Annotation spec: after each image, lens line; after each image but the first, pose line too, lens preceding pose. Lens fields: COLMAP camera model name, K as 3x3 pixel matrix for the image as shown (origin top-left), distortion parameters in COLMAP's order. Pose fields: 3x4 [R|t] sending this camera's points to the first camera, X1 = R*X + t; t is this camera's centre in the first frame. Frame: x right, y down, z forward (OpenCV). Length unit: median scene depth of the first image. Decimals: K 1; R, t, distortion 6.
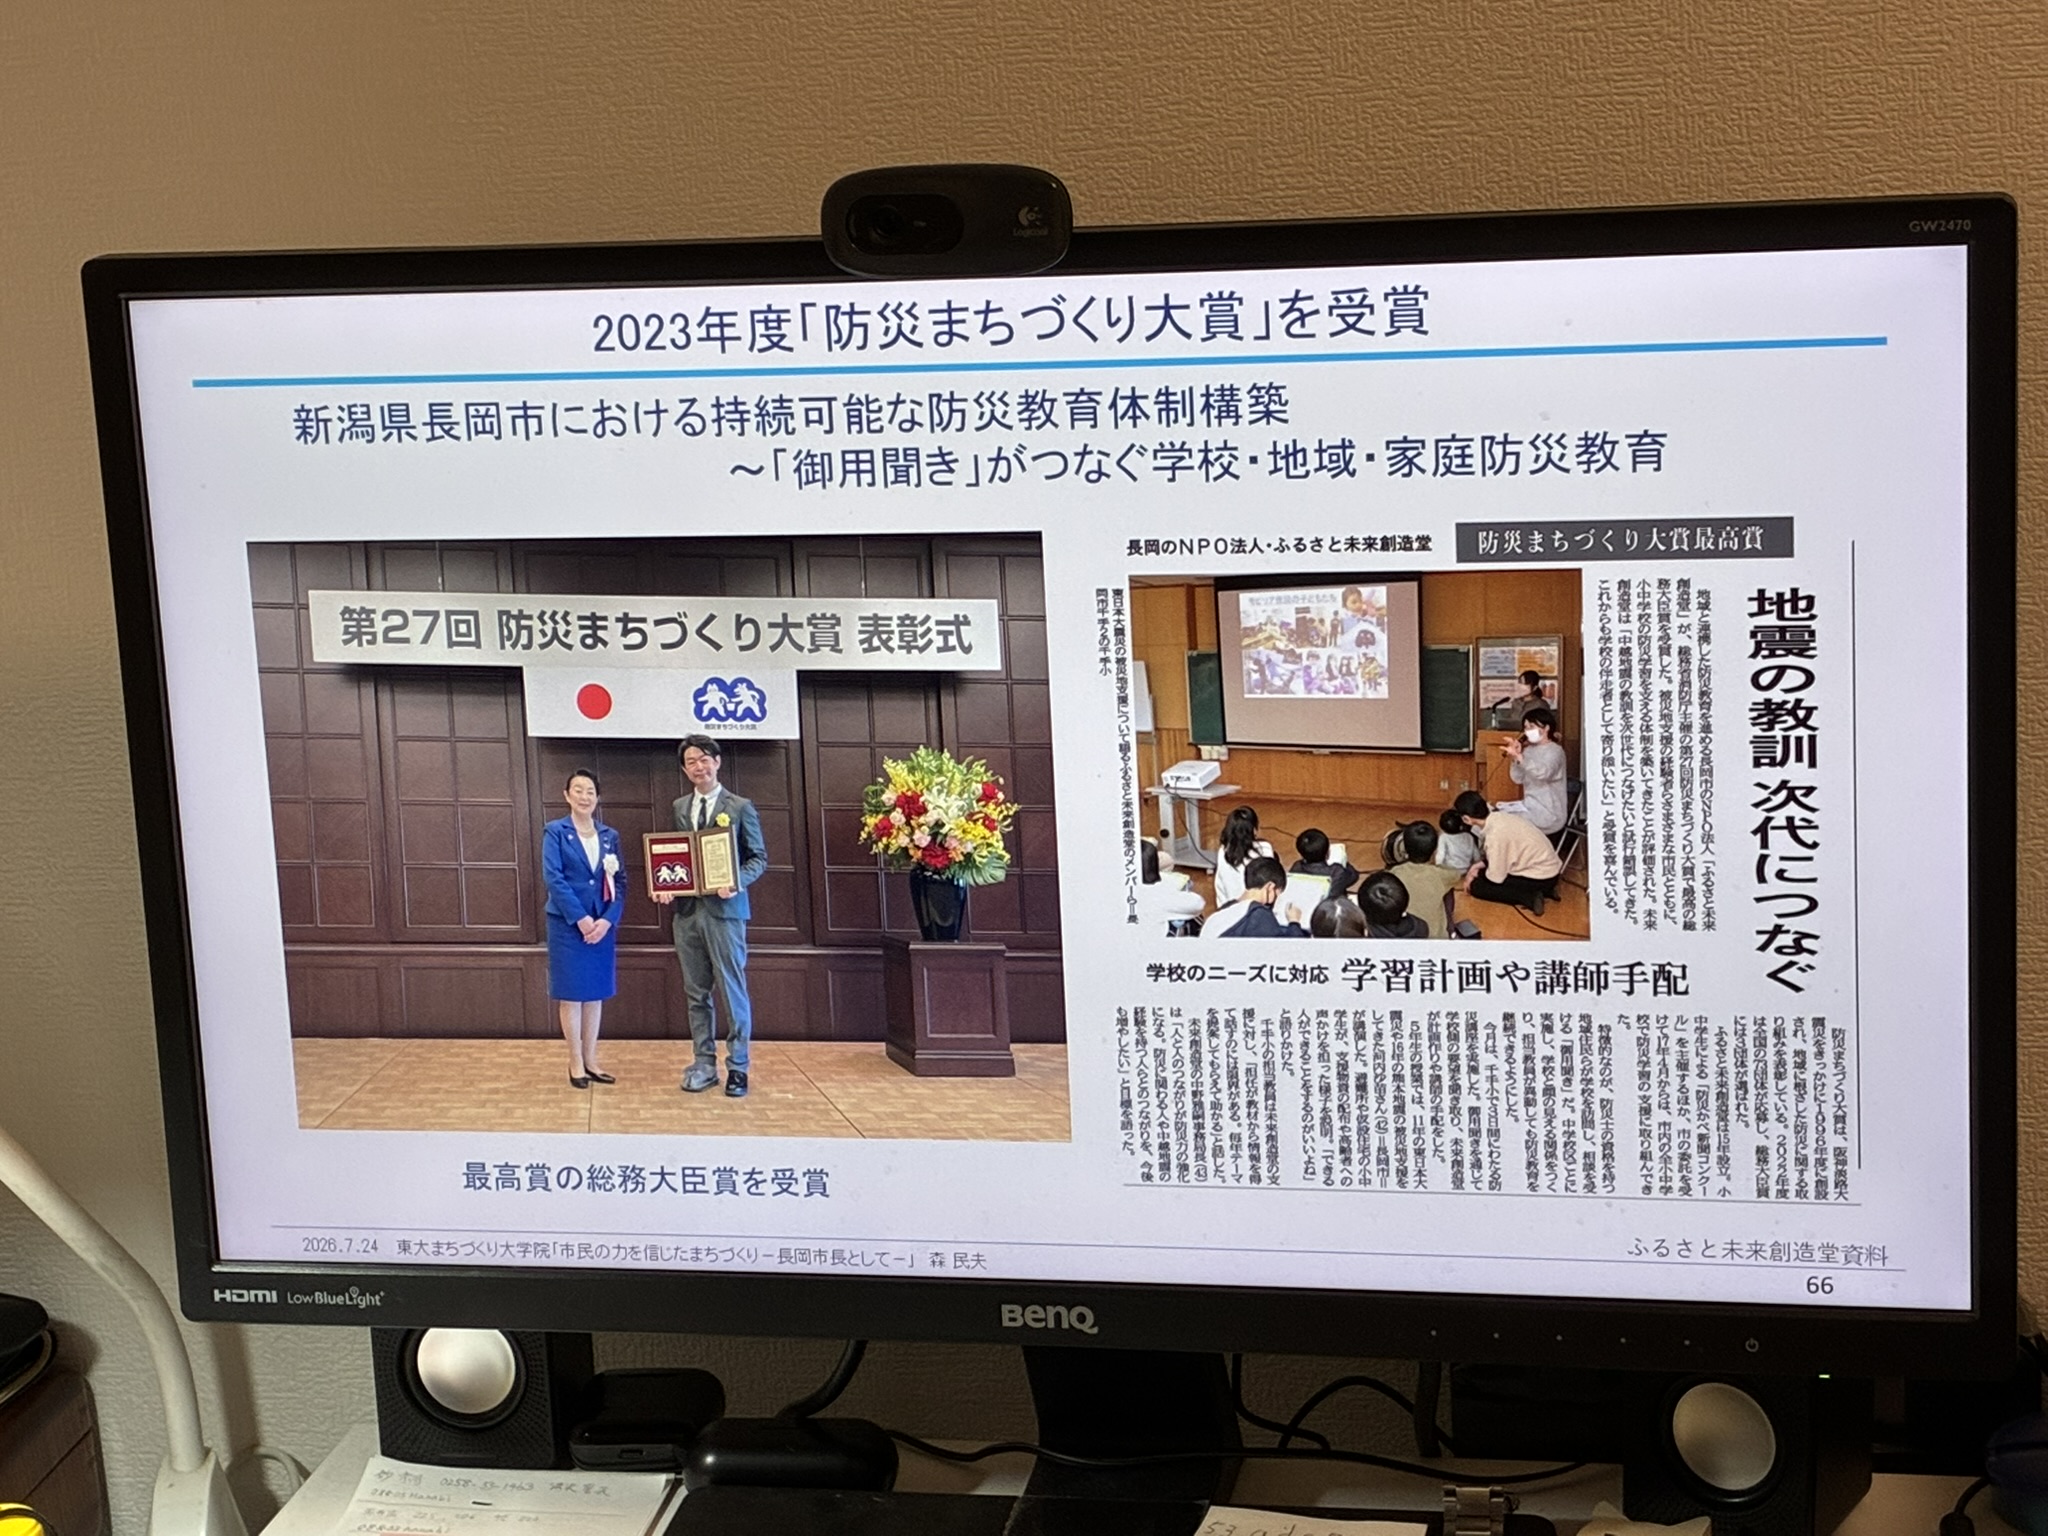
lens RADIAL K [[4118.7, 0, 1016.9], [0, 4118.7, 779.5], [0, 0, 1]] dist [0.276914, -1.650737]
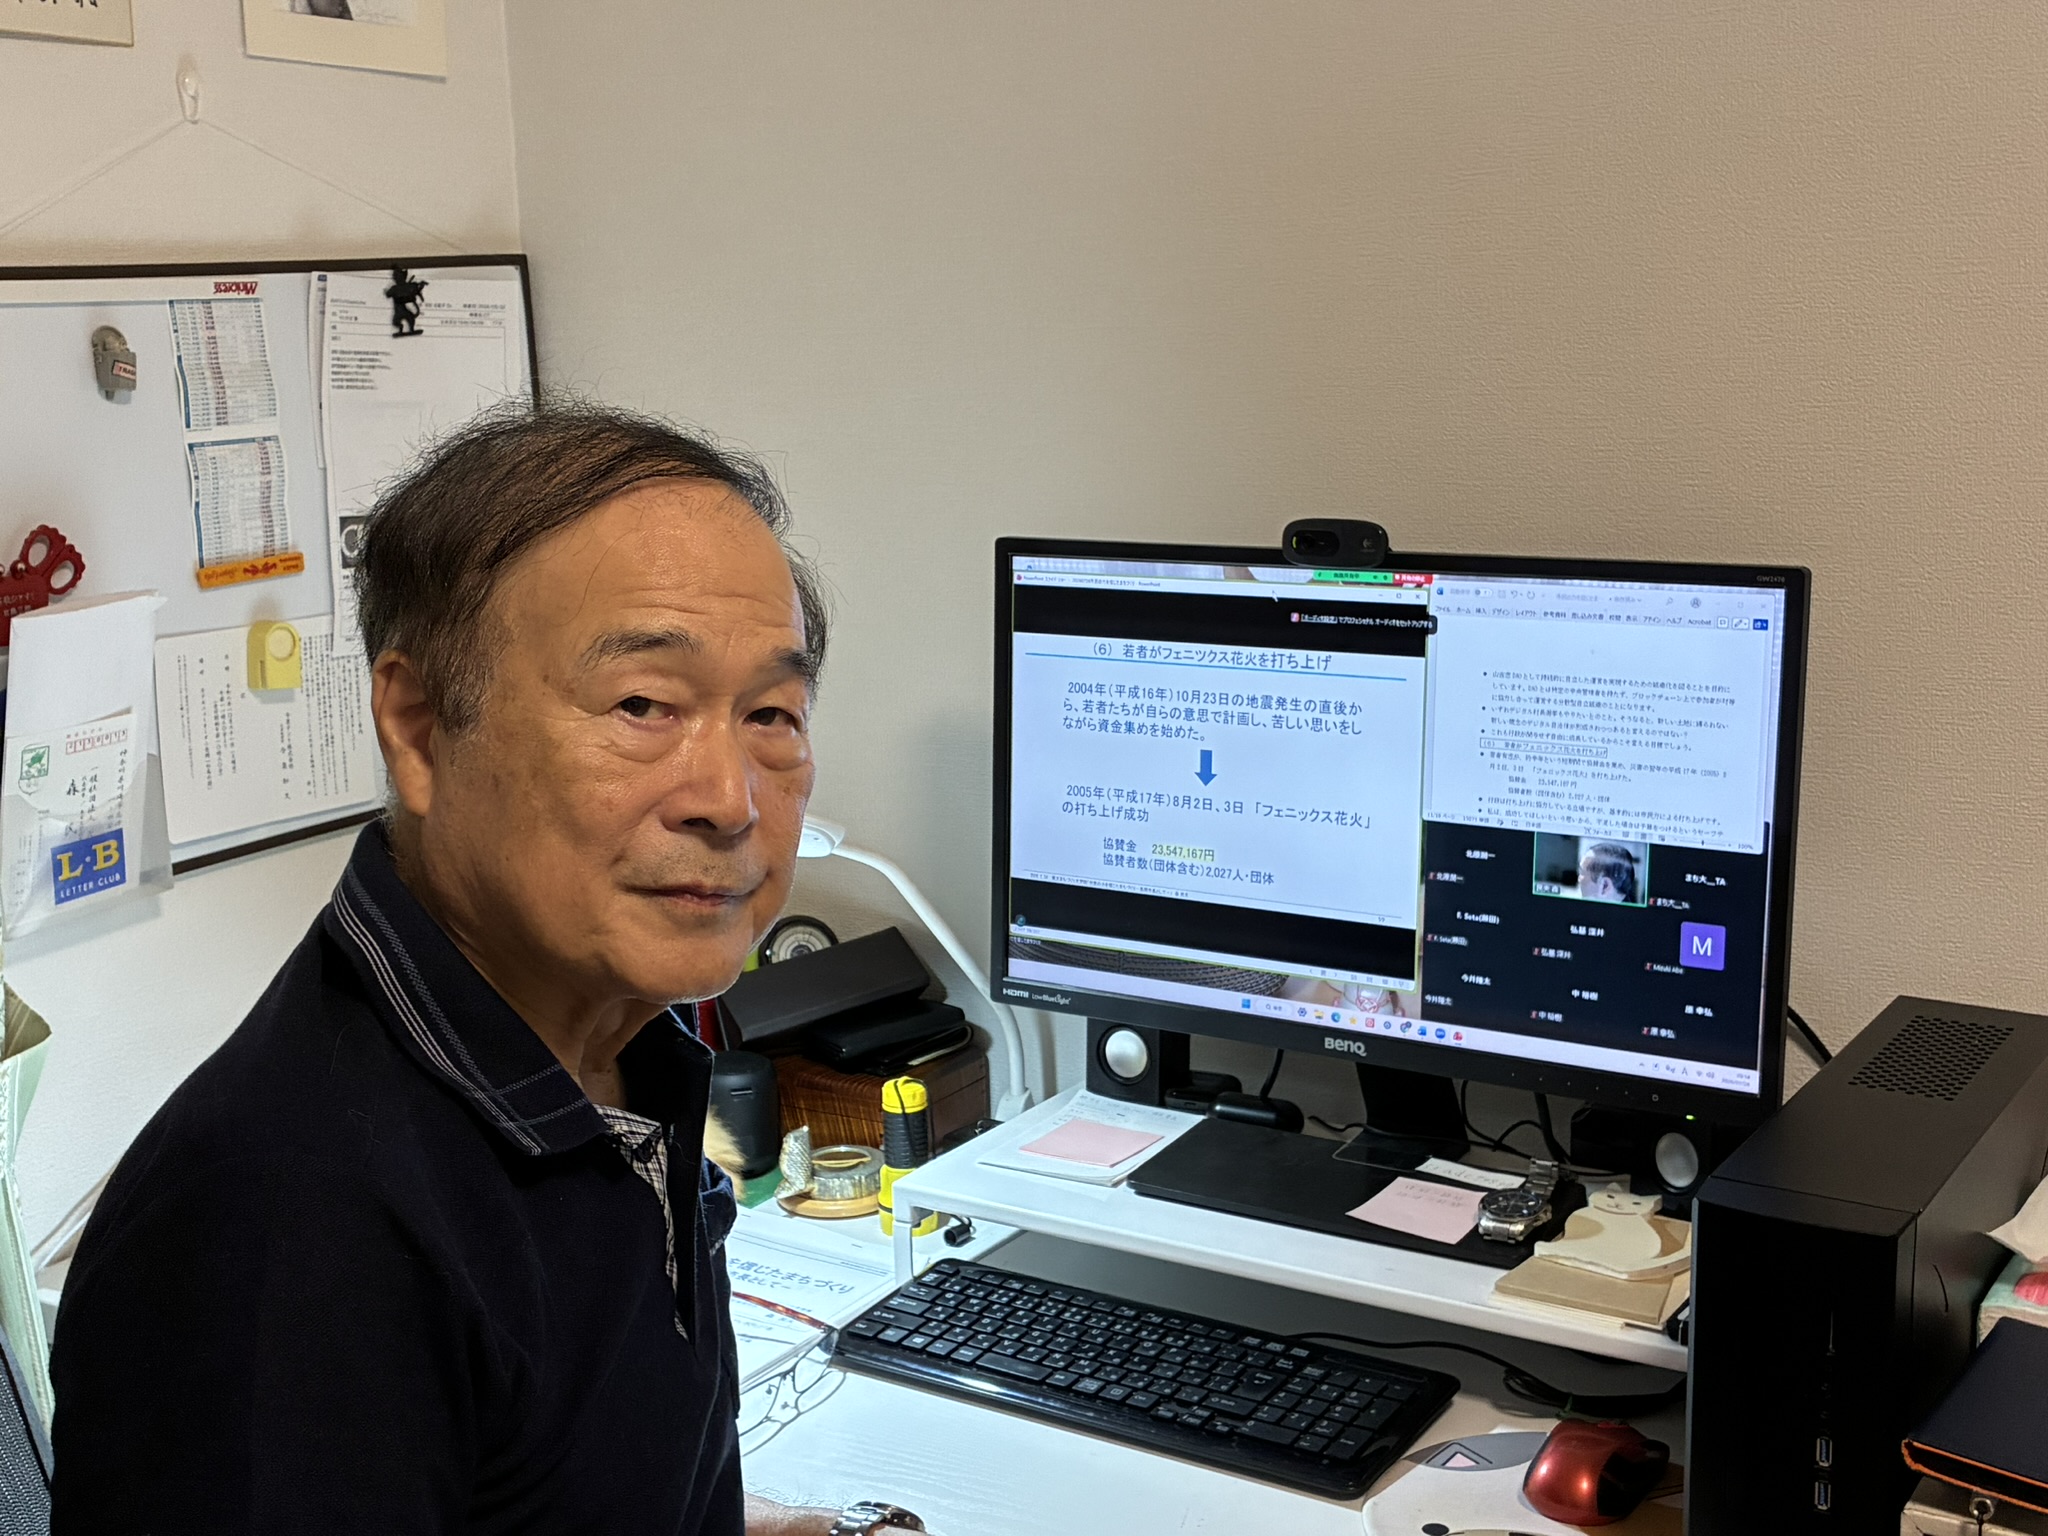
lens RADIAL K [[2520.8, 0, 1024.0], [0, 2520.8, 768.0], [0, 0, 1]] dist [0.283510, -1.587673]
pose [[0.938291, 0.106766, -0.328955, 0.259016], [-0.128747, 0.990623, -0.045711, 0.064050], [0.320990, 0.085242, 0.943239, -0.313941]]
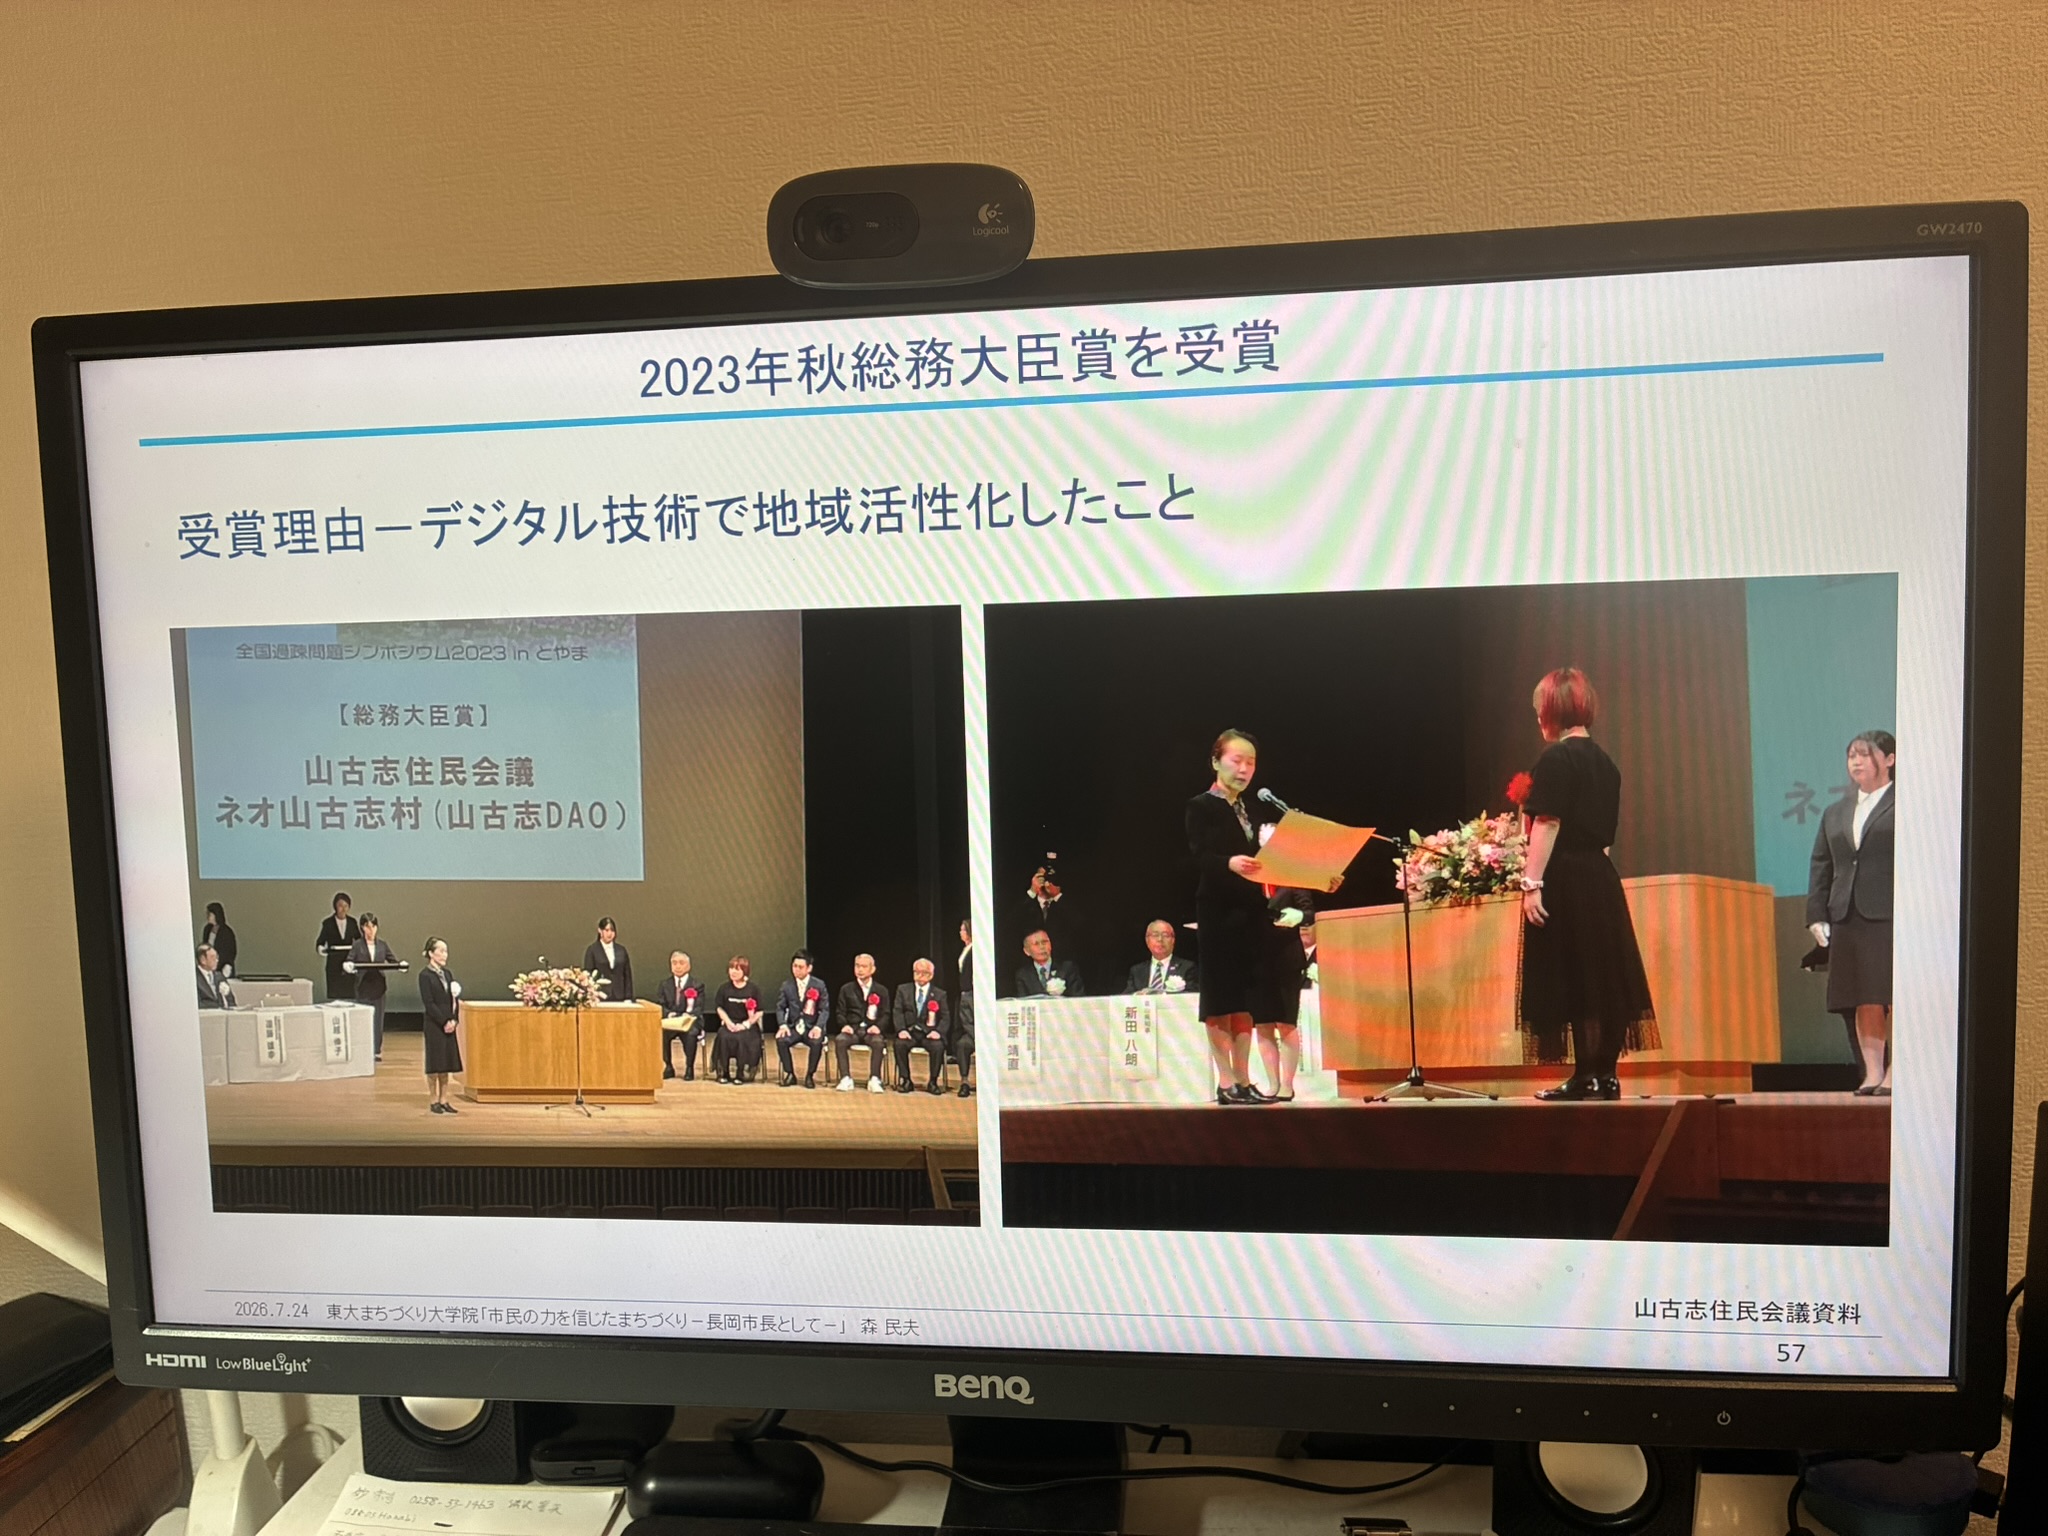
lens RADIAL K [[1557.7, 0, 1024.0], [0, 1557.7, 768.0], [0, 0, 1]] dist [0.049908, -0.074563]
pose [[0.995045, 0.012452, 0.098640, -0.019975], [0.000437, 0.991570, -0.129573, 0.030788], [-0.099422, 0.128974, 0.986651, 0.579854]]
